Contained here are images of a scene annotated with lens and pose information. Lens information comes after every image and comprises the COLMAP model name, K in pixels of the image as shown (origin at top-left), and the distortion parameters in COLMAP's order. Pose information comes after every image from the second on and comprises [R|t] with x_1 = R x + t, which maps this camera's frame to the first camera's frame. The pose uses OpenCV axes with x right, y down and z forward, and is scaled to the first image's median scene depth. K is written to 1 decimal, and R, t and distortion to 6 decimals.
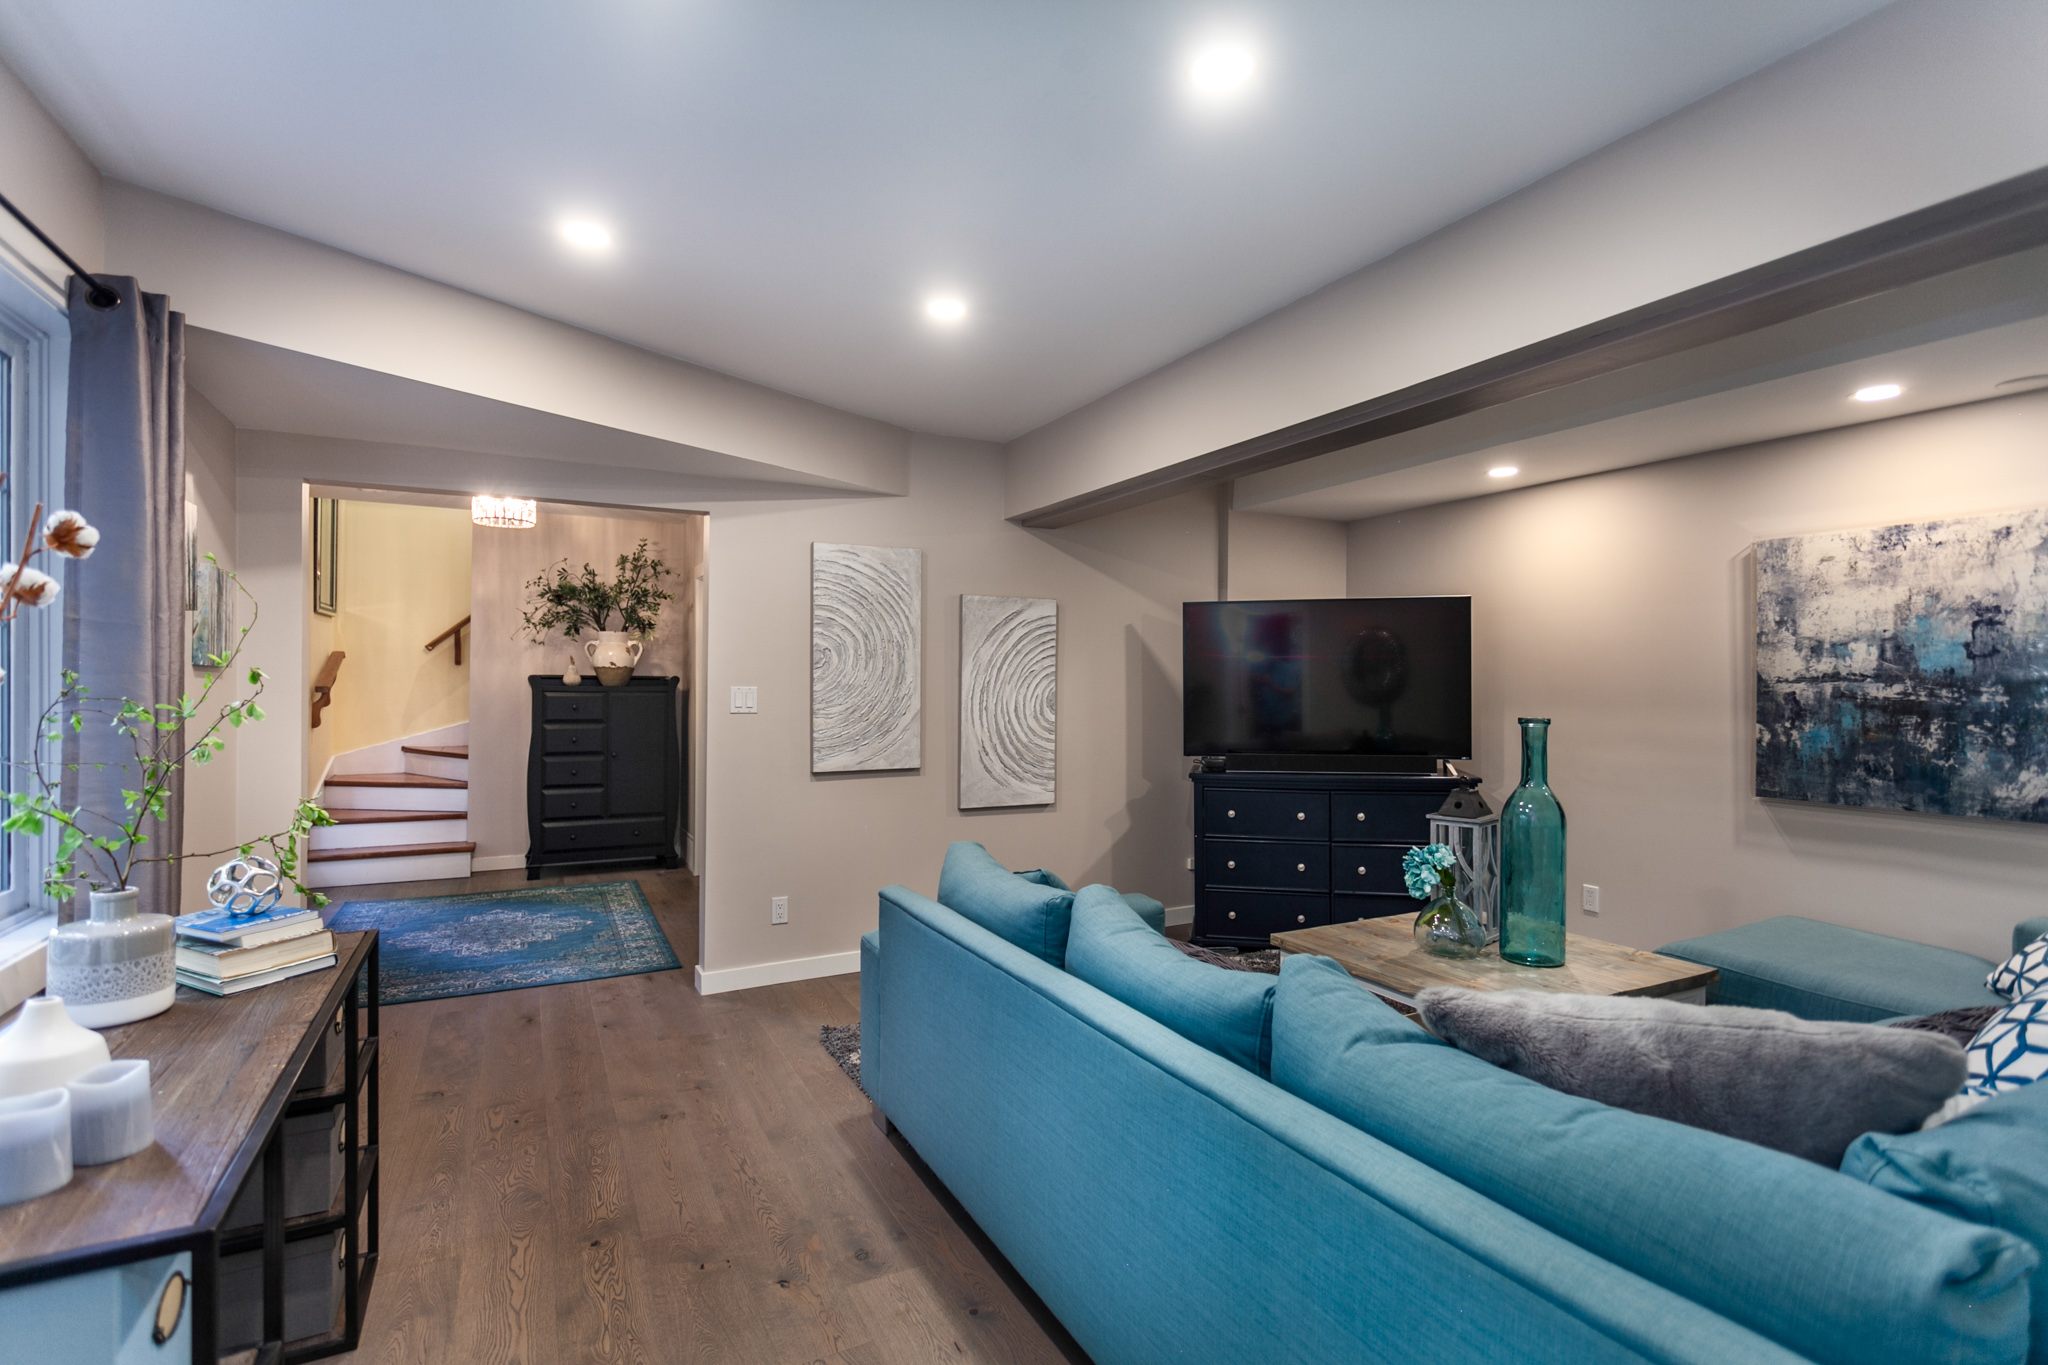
lens RADIAL K [[976.2, 0, 1017.3], [0, 976.2, 682.0], [0, 0, 1]] dist [0.003317, 0.001595]
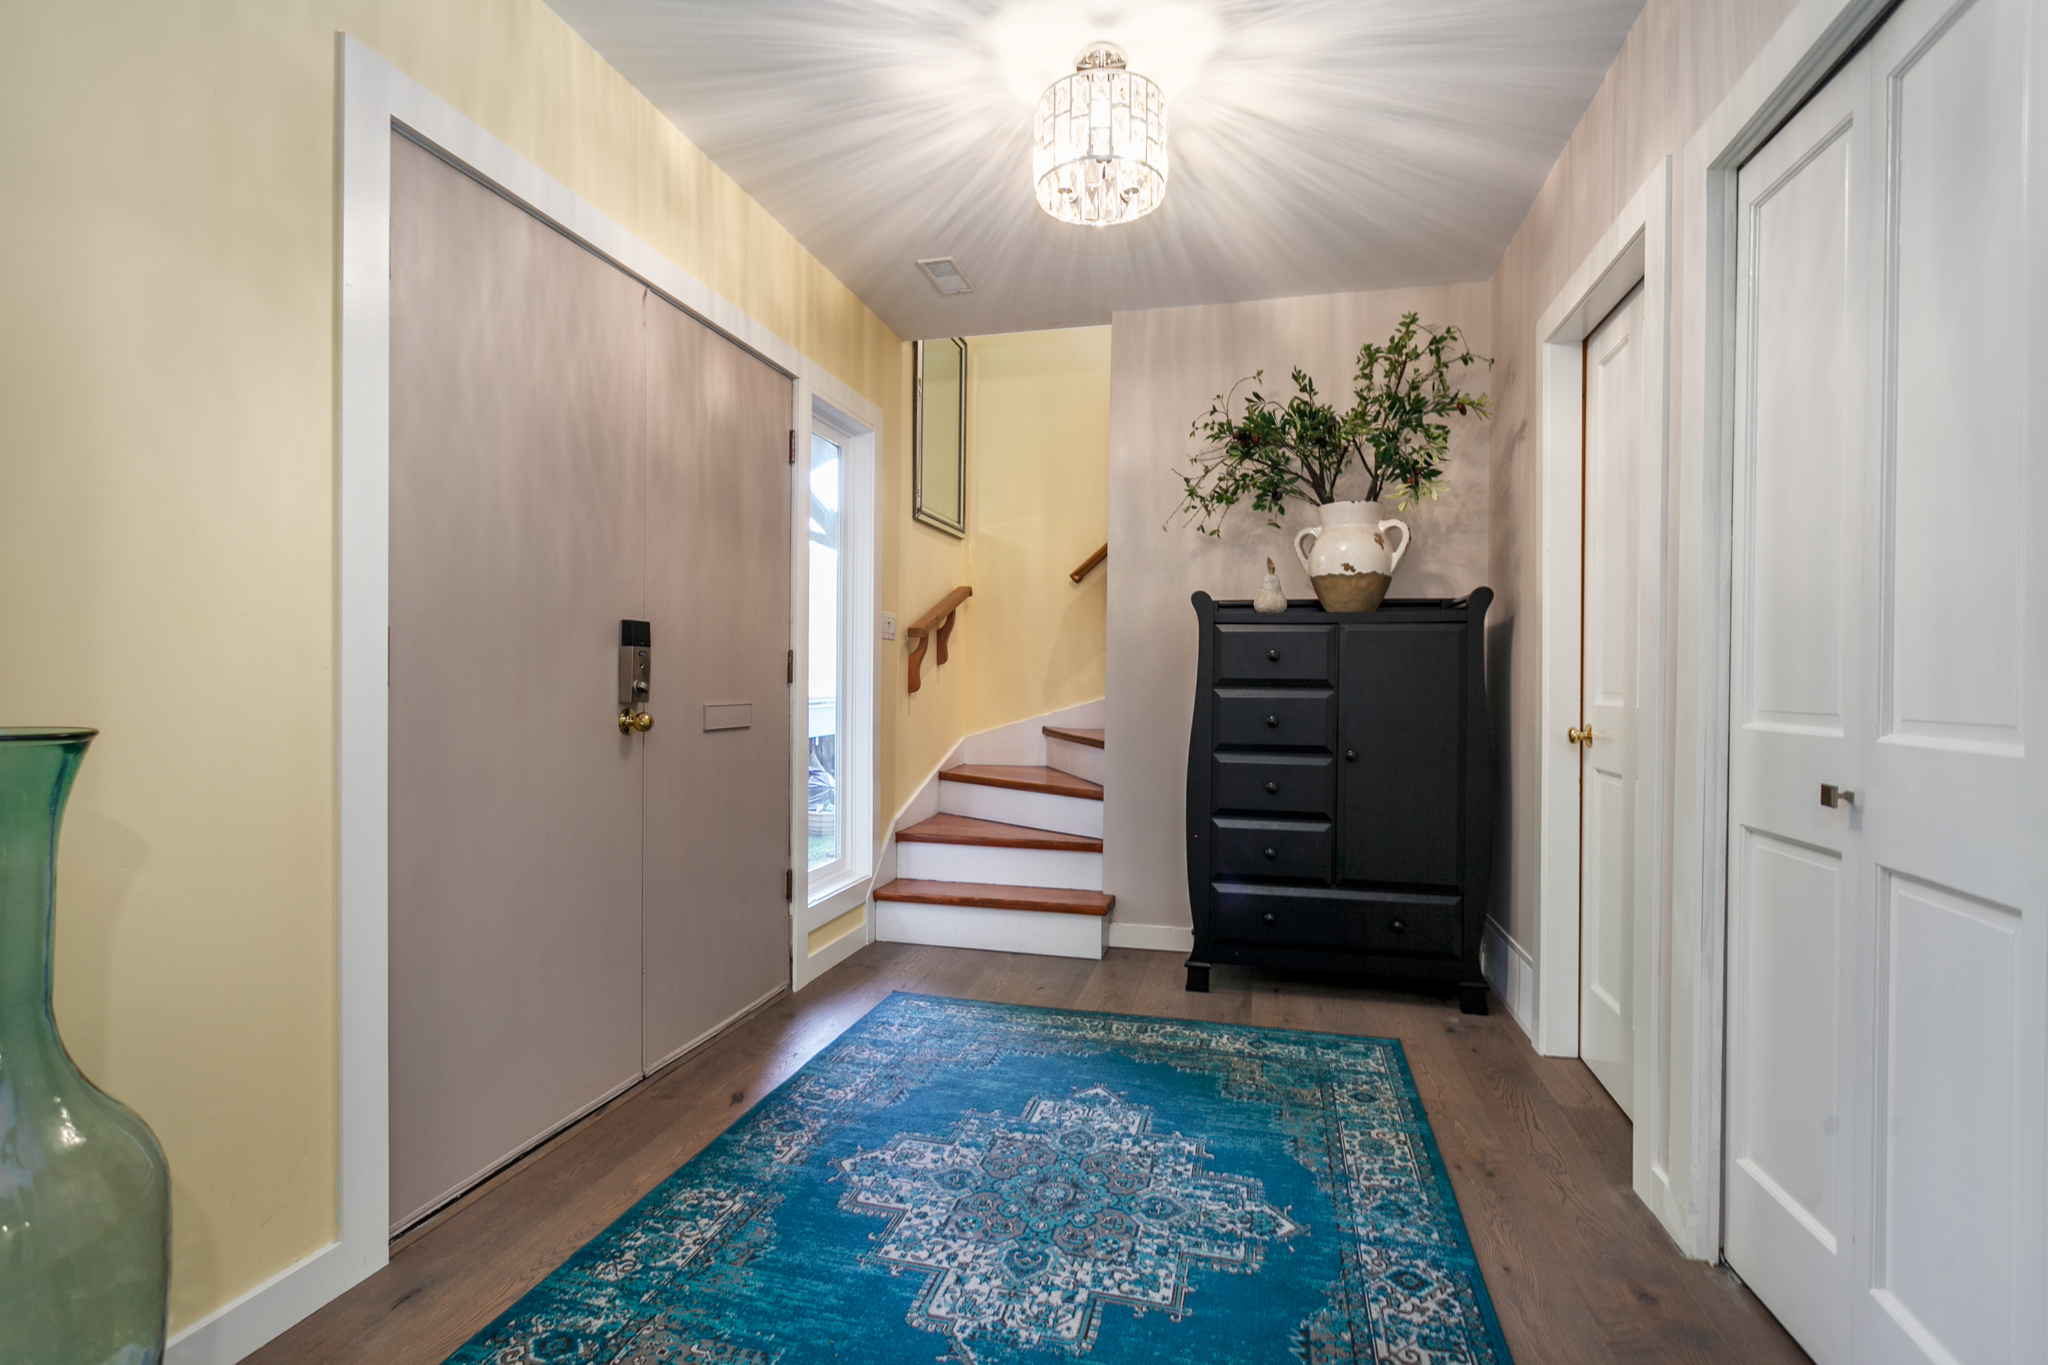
lens RADIAL K [[976.2, 0, 1017.3], [0, 976.2, 682.0], [0, 0, 1]] dist [0.003317, 0.001595]
pose [[0.754378, -0.000356, -0.656440, -0.218832], [-0.000584, 0.999999, -0.001213, 0.039145], [0.656440, 0.001298, 0.754377, 0.524354]]
